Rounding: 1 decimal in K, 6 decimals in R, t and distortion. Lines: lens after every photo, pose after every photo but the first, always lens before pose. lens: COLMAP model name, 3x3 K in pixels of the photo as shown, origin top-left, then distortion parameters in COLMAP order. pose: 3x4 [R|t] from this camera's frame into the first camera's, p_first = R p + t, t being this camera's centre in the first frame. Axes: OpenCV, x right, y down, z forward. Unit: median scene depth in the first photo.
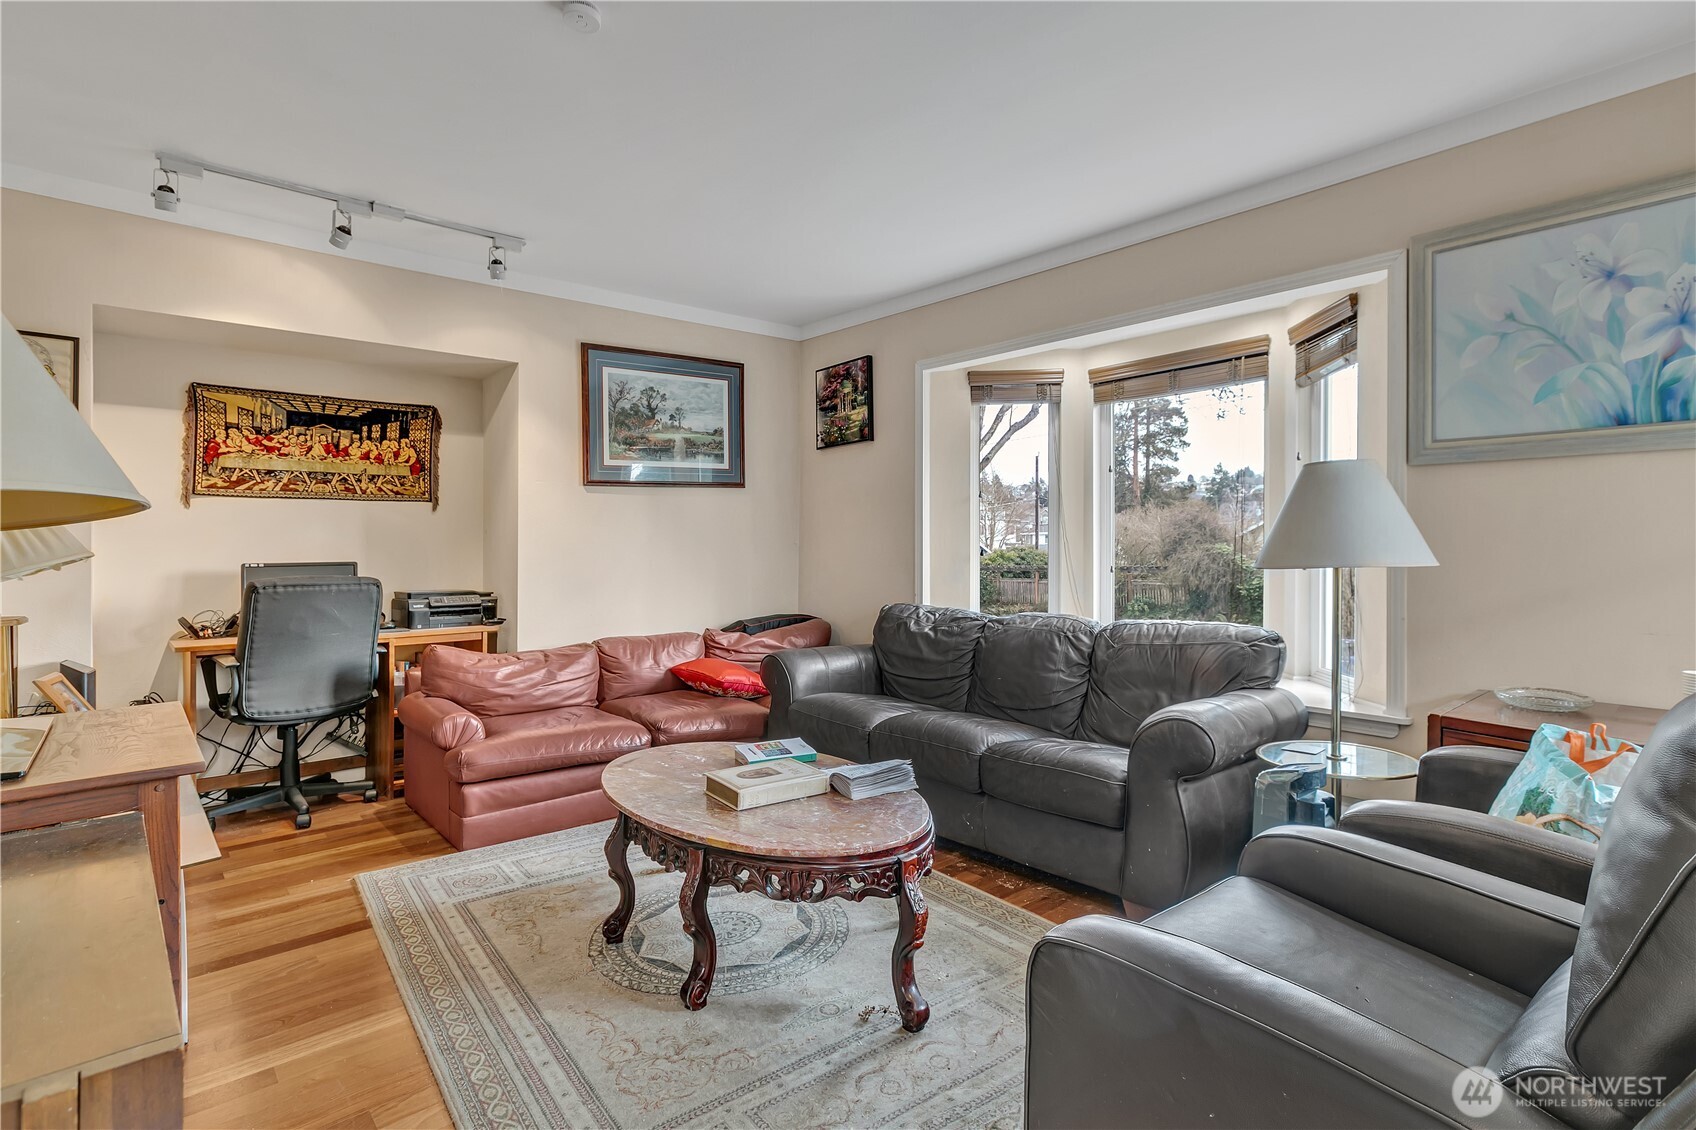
lens RADIAL K [[825.4, 0, 849.5], [0, 825.4, 538.7], [0, 0, 1]] dist [-0.000350, -0.000820]
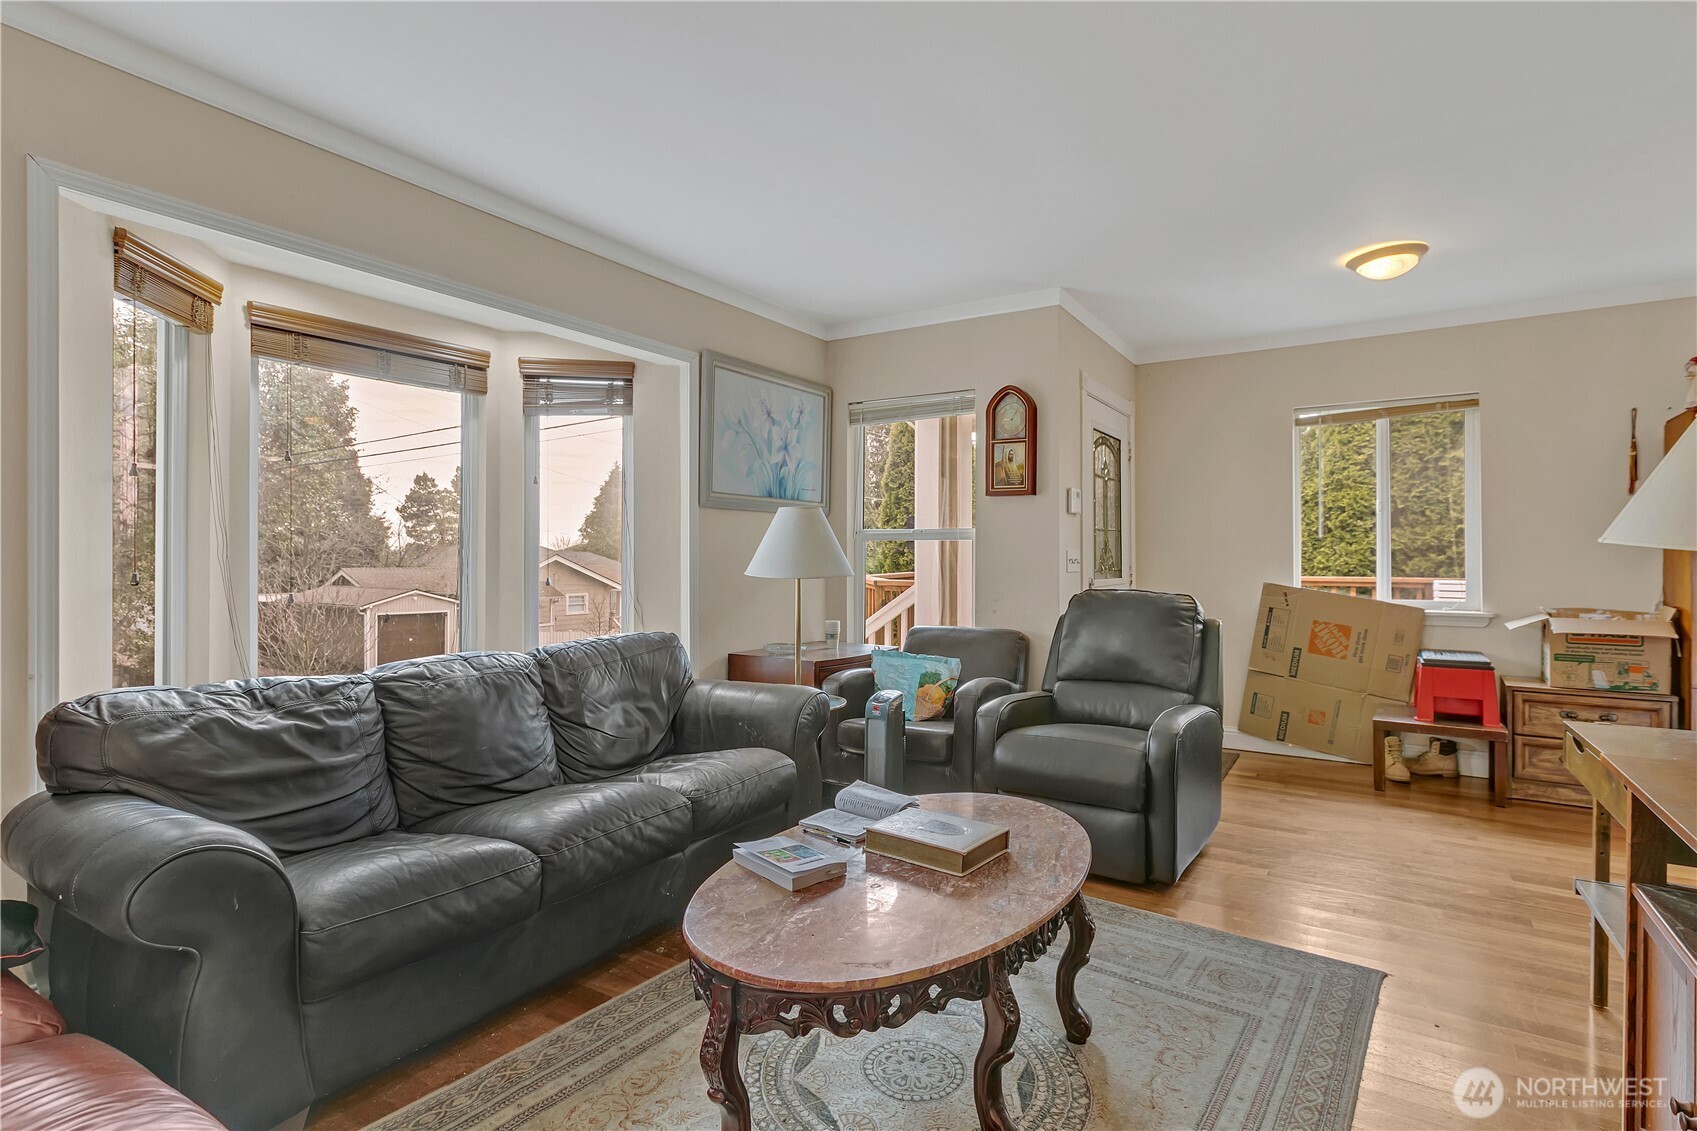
lens RADIAL K [[843.9, 0, 848.5], [0, 843.9, 565.5], [0, 0, 1]] dist [-0.001507, -0.000456]
pose [[-0.277095, -0.005028, 0.960829, -0.856540], [-0.006077, 0.999975, 0.003481, 0.007655], [-0.960823, -0.004874, -0.277119, 1.238318]]
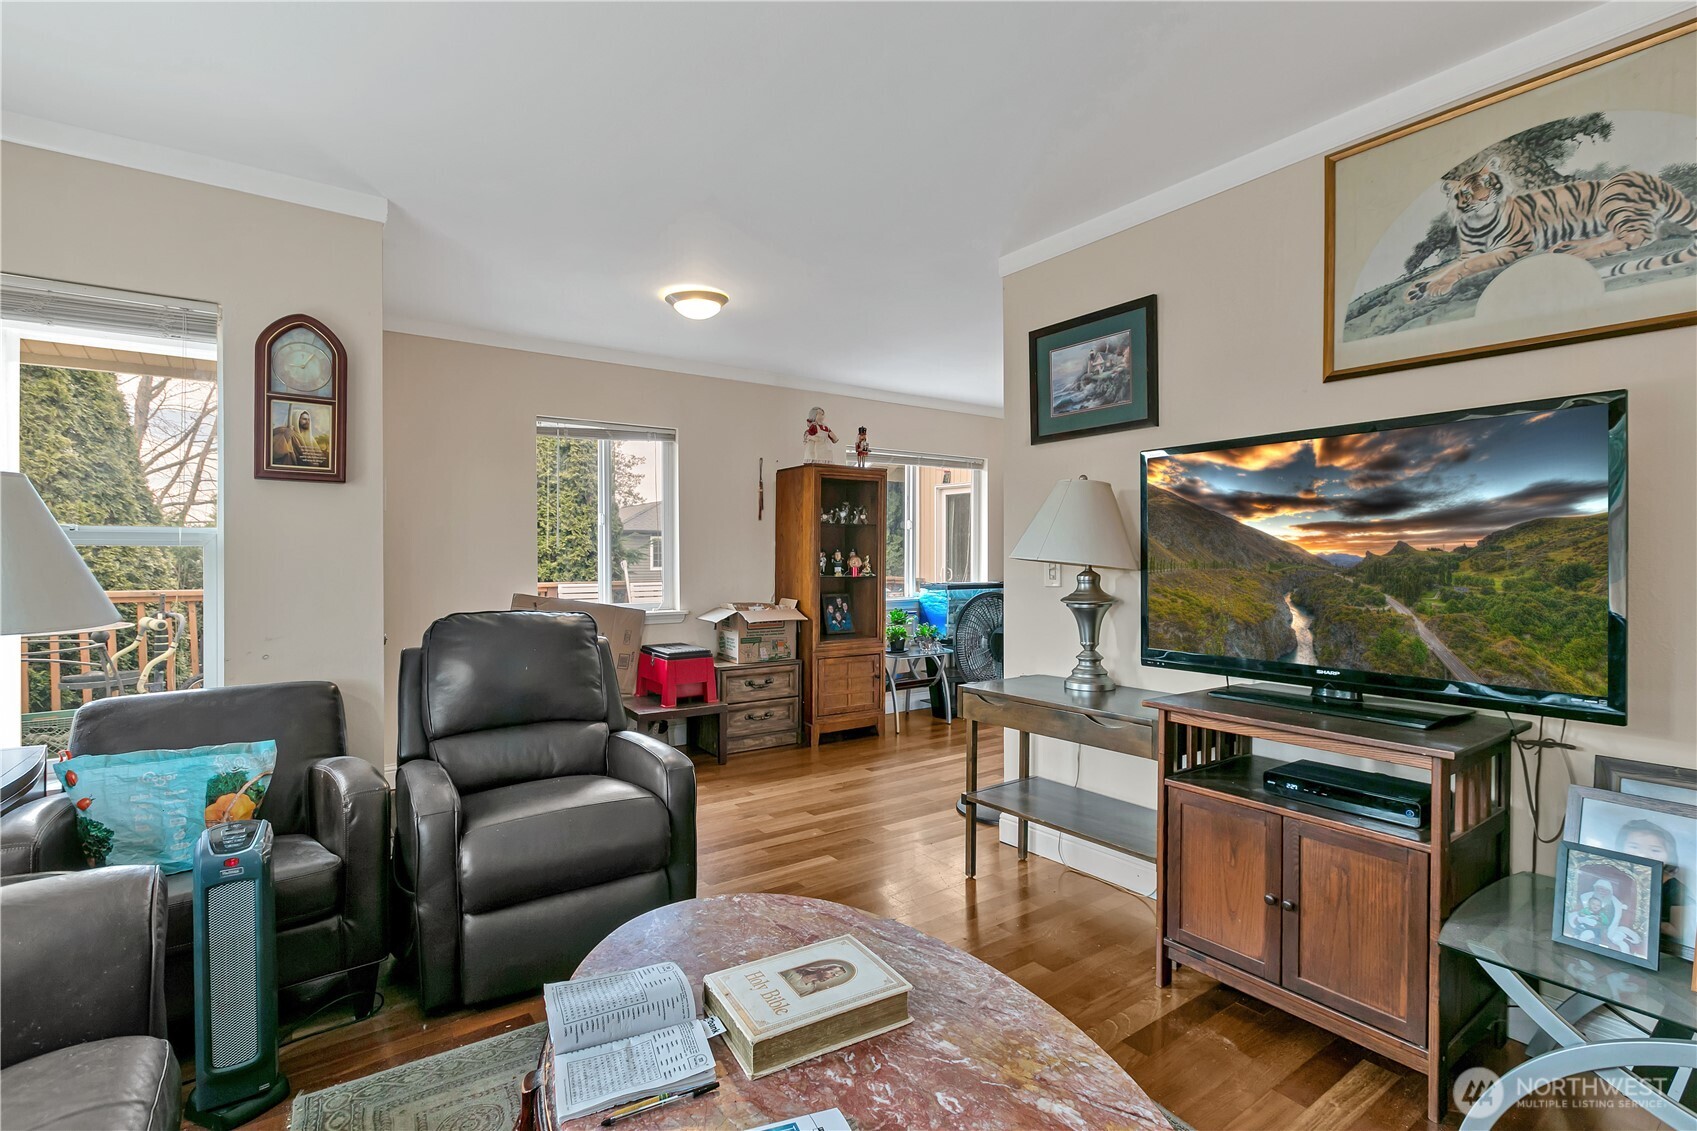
lens RADIAL K [[796.9, 0, 845.7], [0, 796.9, 581.7], [0, 0, 1]] dist [0.000160, 0.000039]
pose [[-0.995433, 0.007710, 0.095154, -0.151387], [0.009915, 0.999693, 0.022720, -0.010982], [-0.094949, 0.023560, -0.995203, 1.449043]]
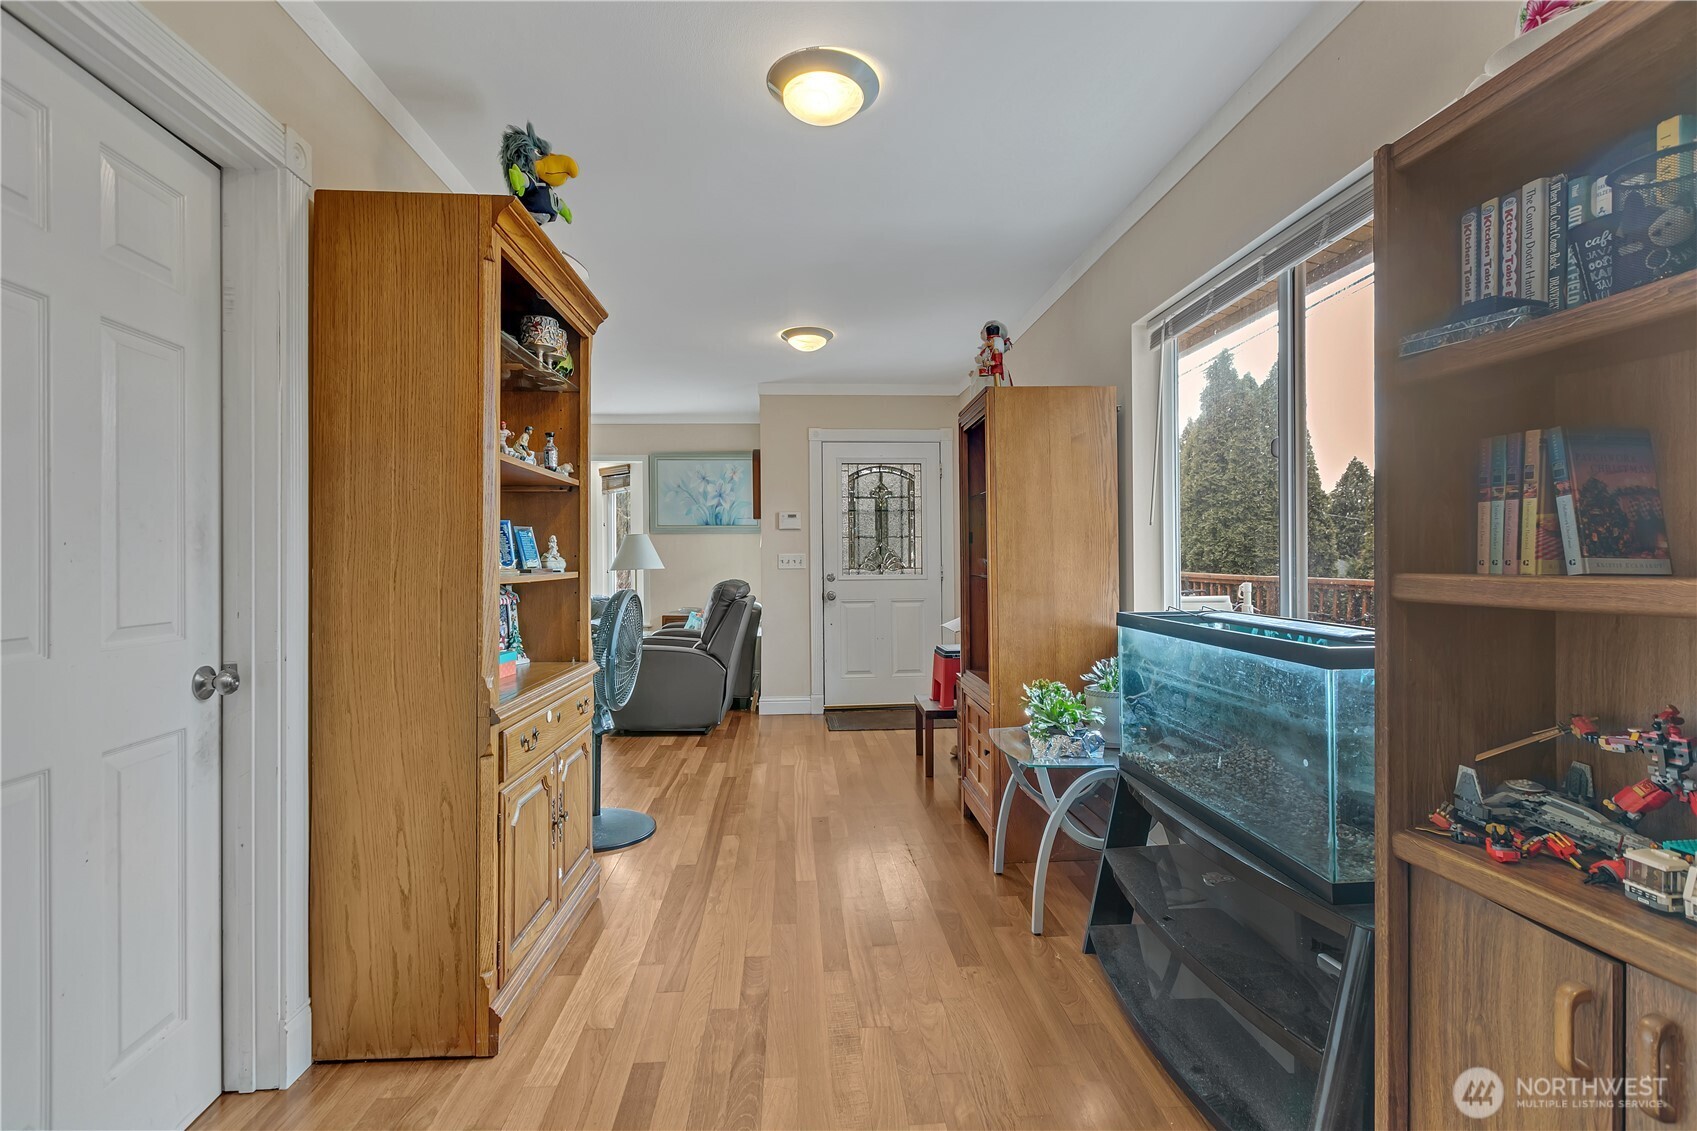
lens RADIAL K [[777.9, 0, 848.5], [0, 777.9, 565.5], [0, 0, 1]] dist [-0.001394, 0.000032]
pose [[0.586701, -0.005222, 0.809787, -1.120617], [0.002272, 0.999986, 0.004803, 0.007749], [-0.809800, -0.000978, 0.586705, -1.150584]]
